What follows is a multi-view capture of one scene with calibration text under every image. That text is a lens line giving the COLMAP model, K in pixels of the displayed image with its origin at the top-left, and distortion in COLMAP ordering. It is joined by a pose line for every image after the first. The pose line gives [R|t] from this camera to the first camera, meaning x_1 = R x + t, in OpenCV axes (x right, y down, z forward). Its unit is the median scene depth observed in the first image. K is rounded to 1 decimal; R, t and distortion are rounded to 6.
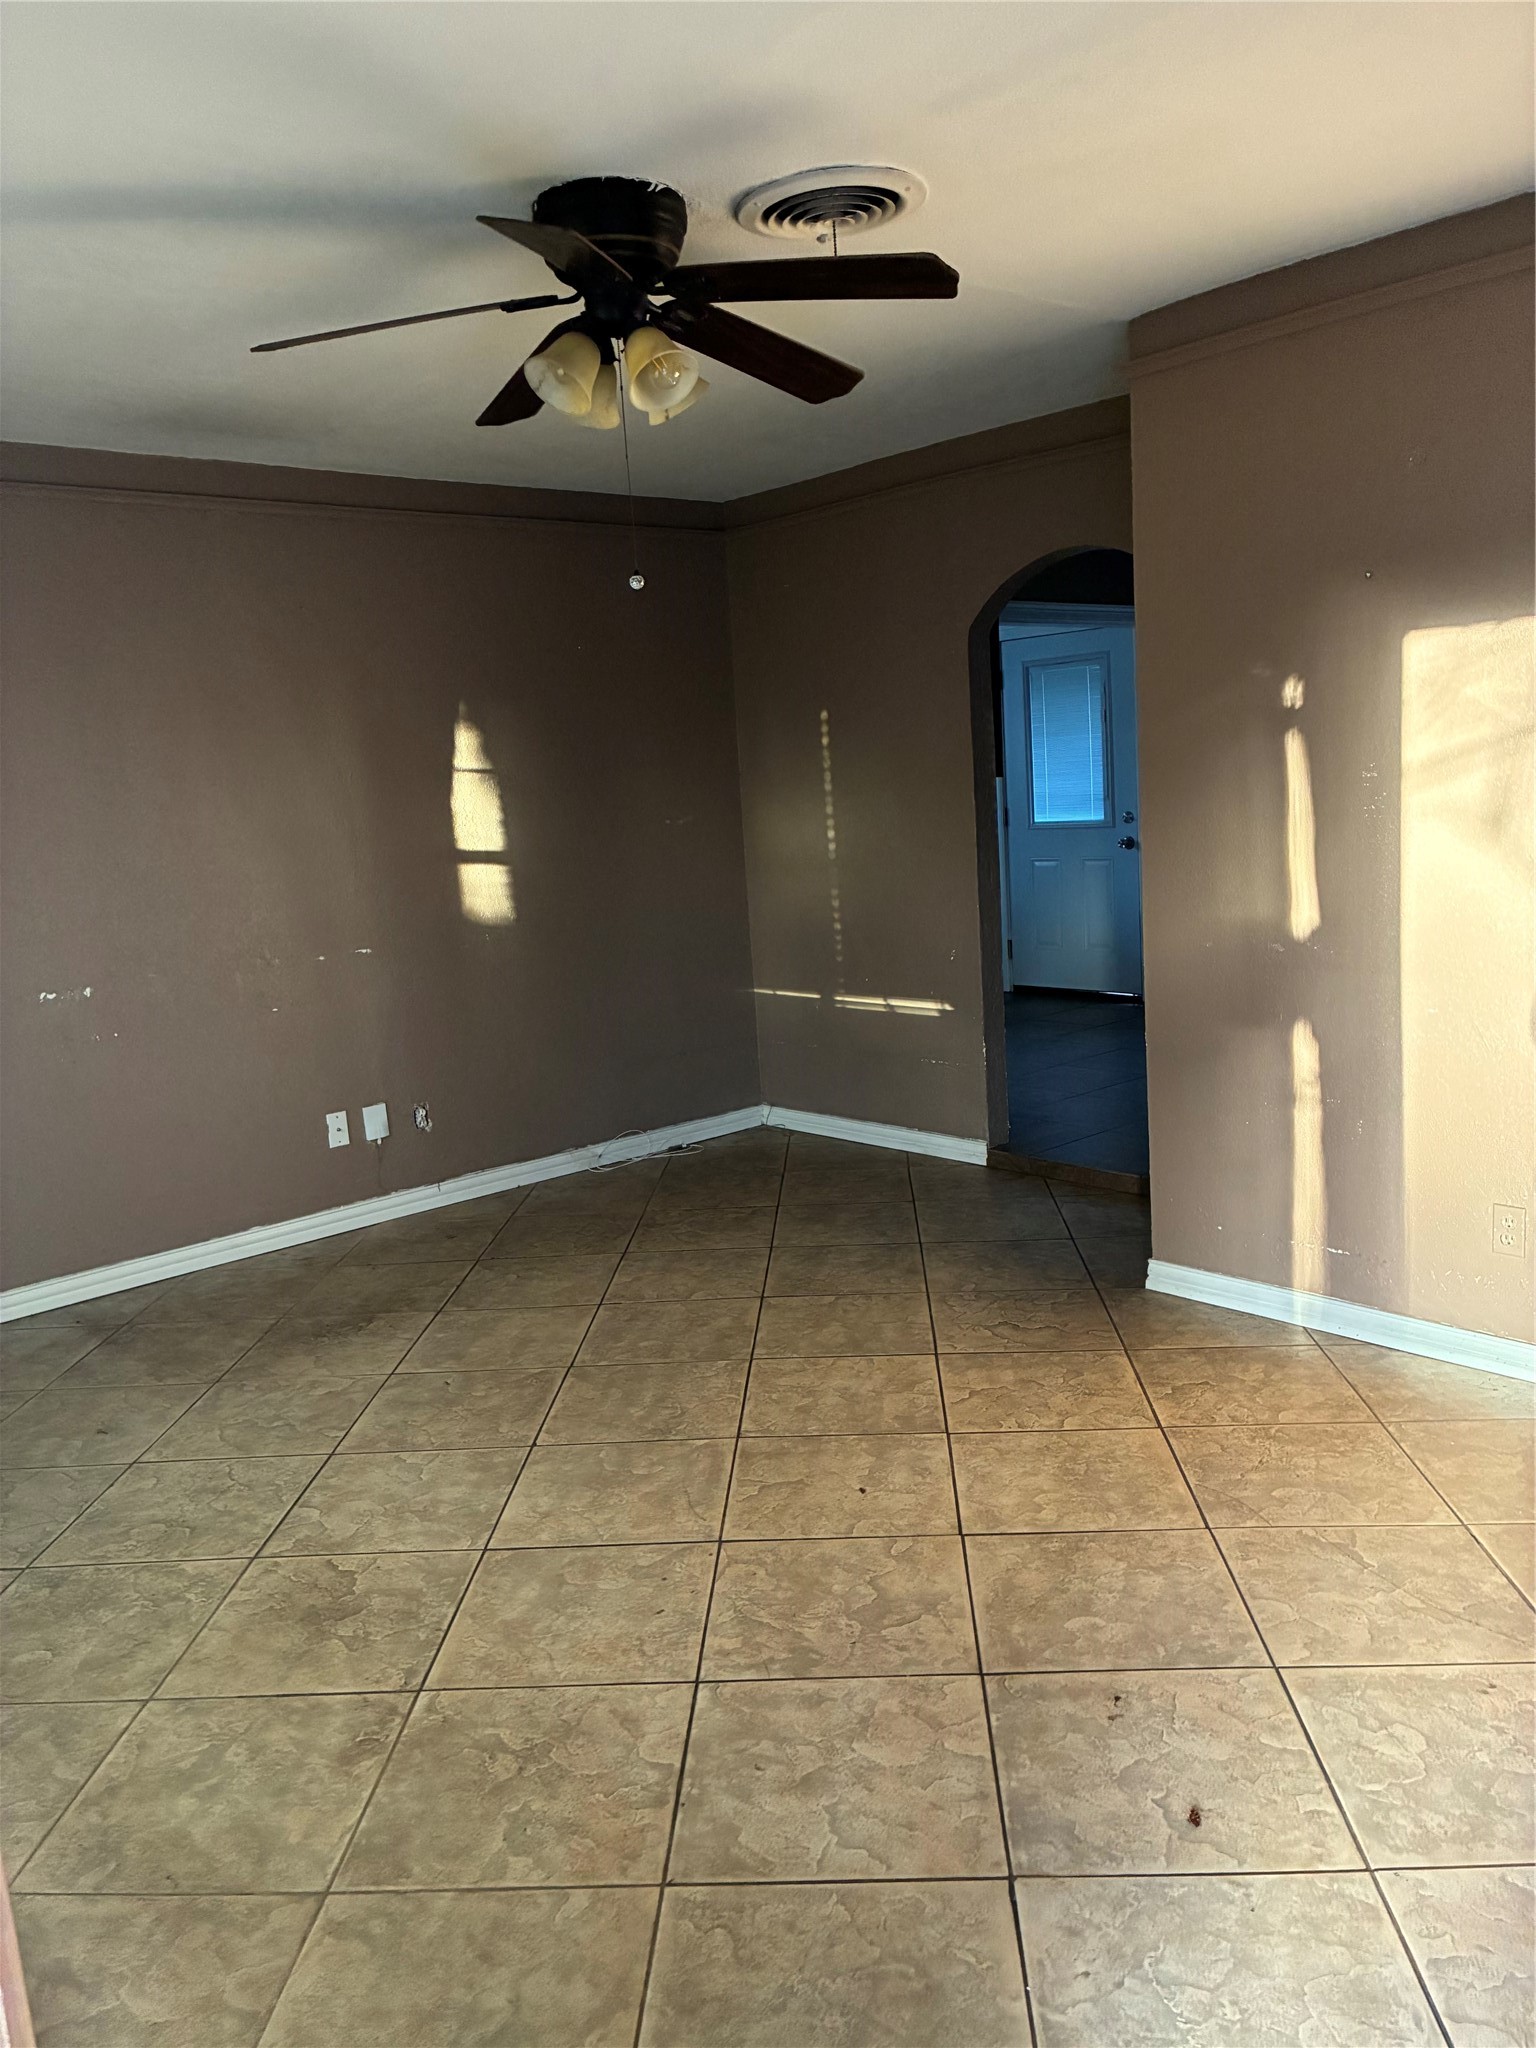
lens RADIAL K [[1551.8, 0, 760.8], [0, 1551.8, 1026.0], [0, 0, 1]] dist [0.040890, -0.060783]
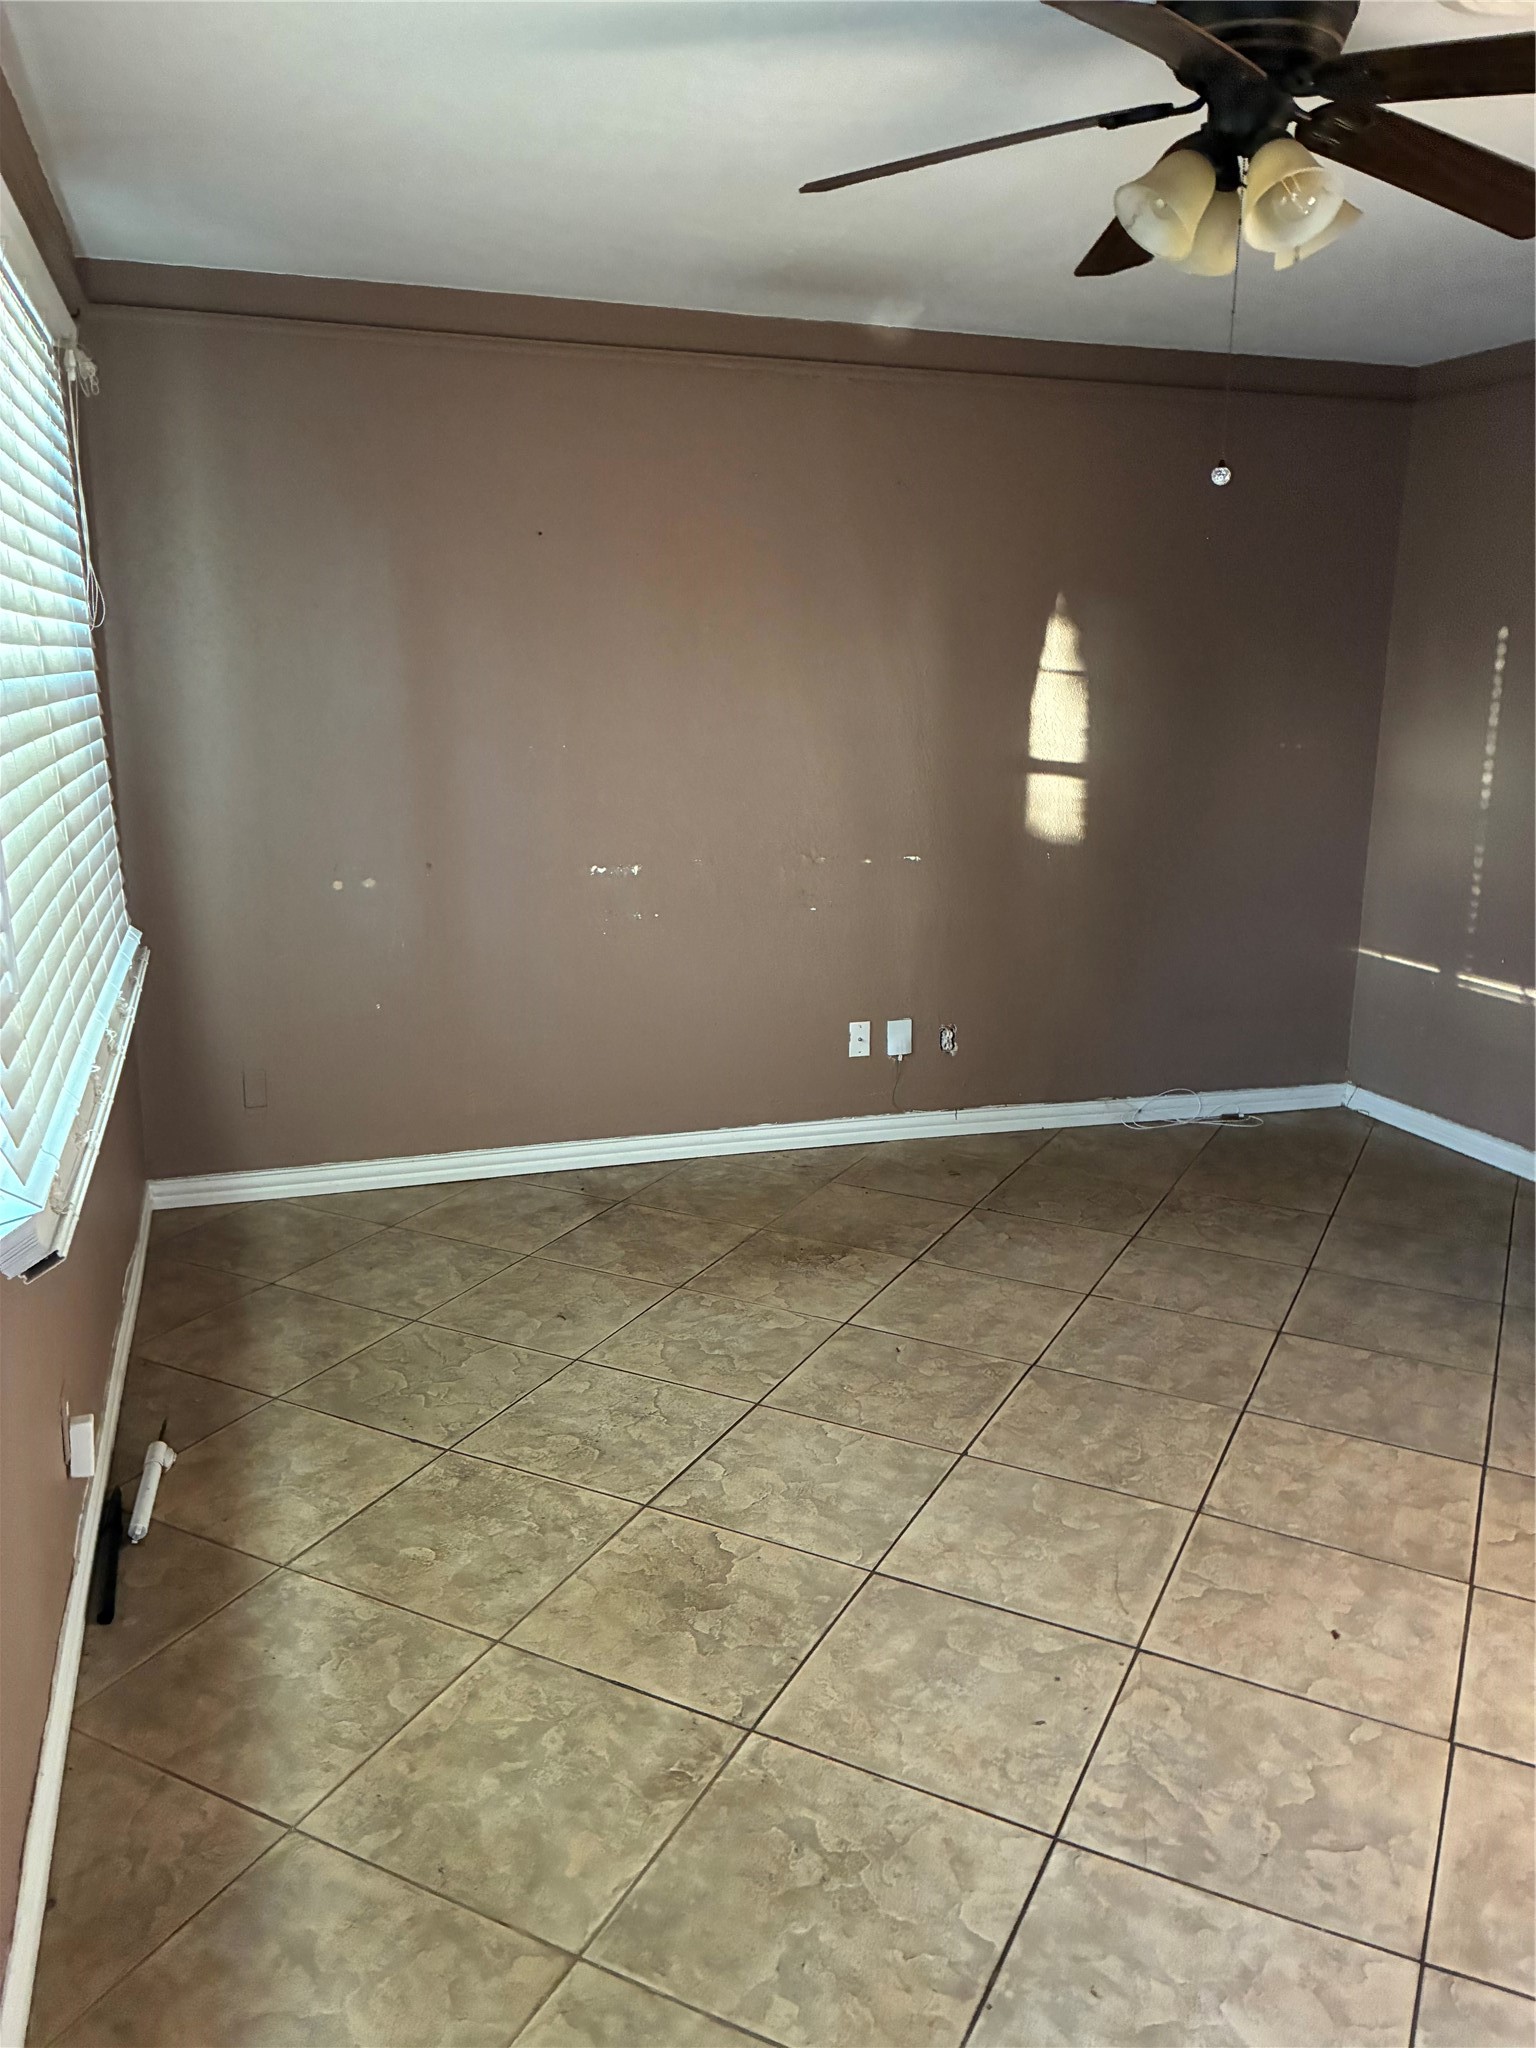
lens RADIAL K [[1551.8, 0, 746.6], [0, 1551.8, 1013.1], [0, 0, 1]] dist [0.040890, -0.060783]
pose [[0.910399, 0.162748, -0.380378, 0.042283], [-0.135227, 0.985938, 0.098188, -0.054773], [0.391009, -0.037953, 0.919604, 0.149809]]
